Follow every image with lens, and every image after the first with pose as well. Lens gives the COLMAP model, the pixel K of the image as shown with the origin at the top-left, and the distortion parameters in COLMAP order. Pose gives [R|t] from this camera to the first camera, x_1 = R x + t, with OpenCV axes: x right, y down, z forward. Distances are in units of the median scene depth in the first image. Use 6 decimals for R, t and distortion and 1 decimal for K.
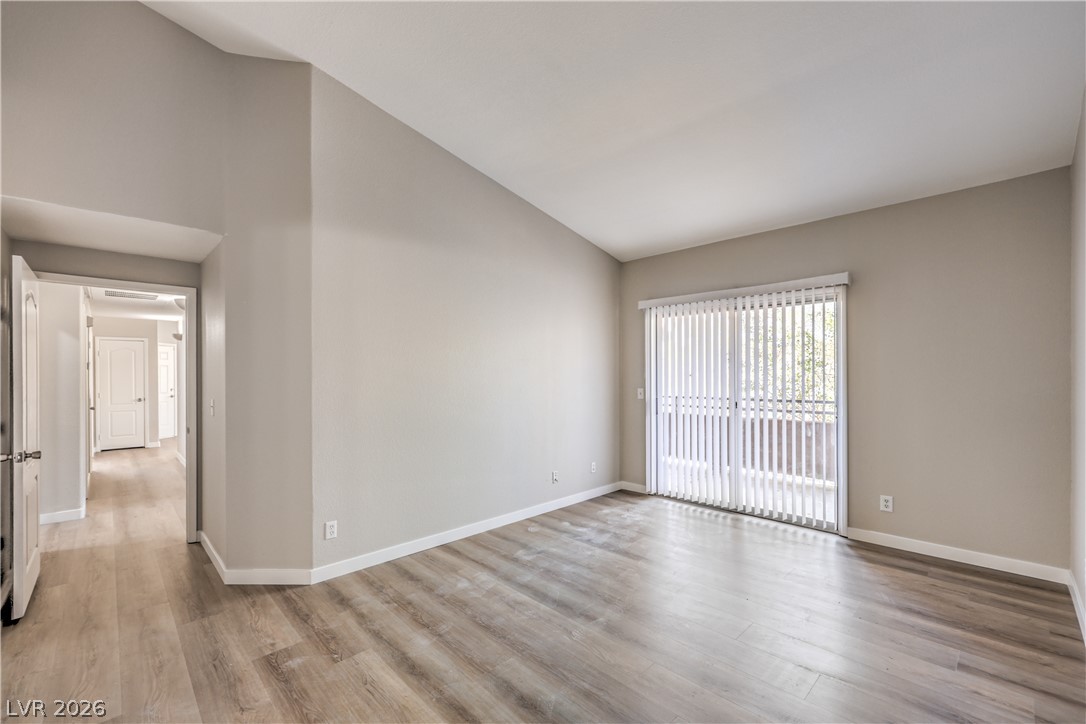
lens RADIAL K [[452.0, 0, 550.6], [0, 452.0, 379.6], [0, 0, 1]] dist [-0.000294, -0.000375]
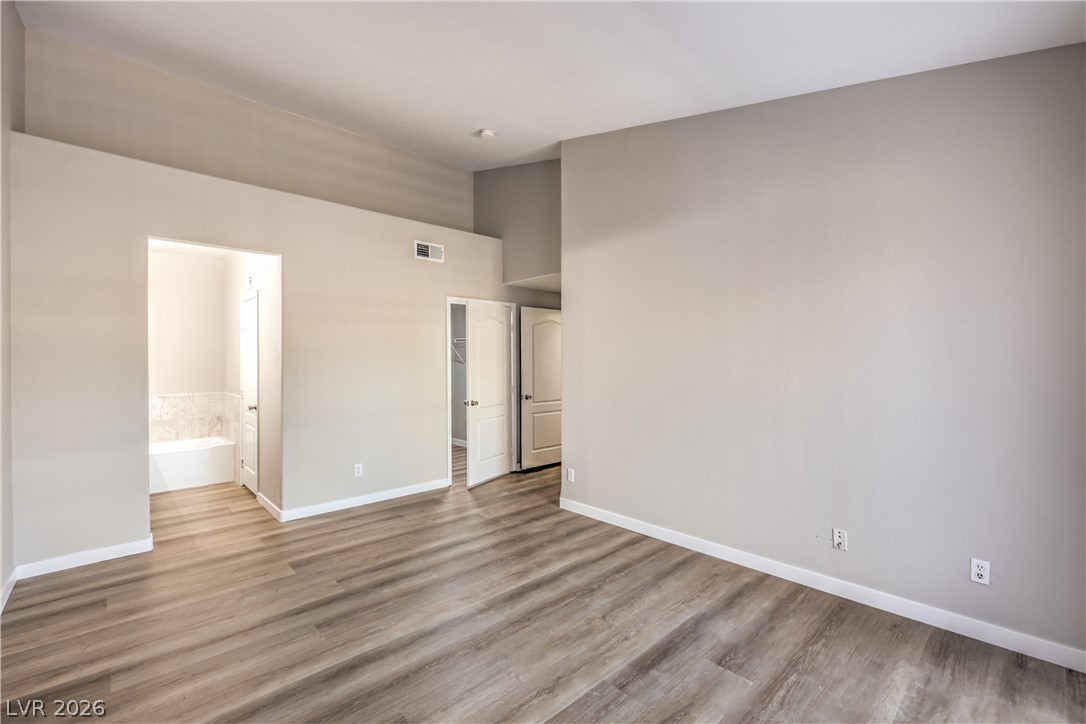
lens RADIAL K [[452.0, 0, 543.4], [0, 452.0, 358.6], [0, 0, 1]] dist [-0.000294, -0.000375]
pose [[-0.025847, -0.003038, -0.999661, 0.821404], [-0.003559, 0.999989, -0.002947, -0.013352], [0.999660, 0.003481, -0.025857, 0.889437]]
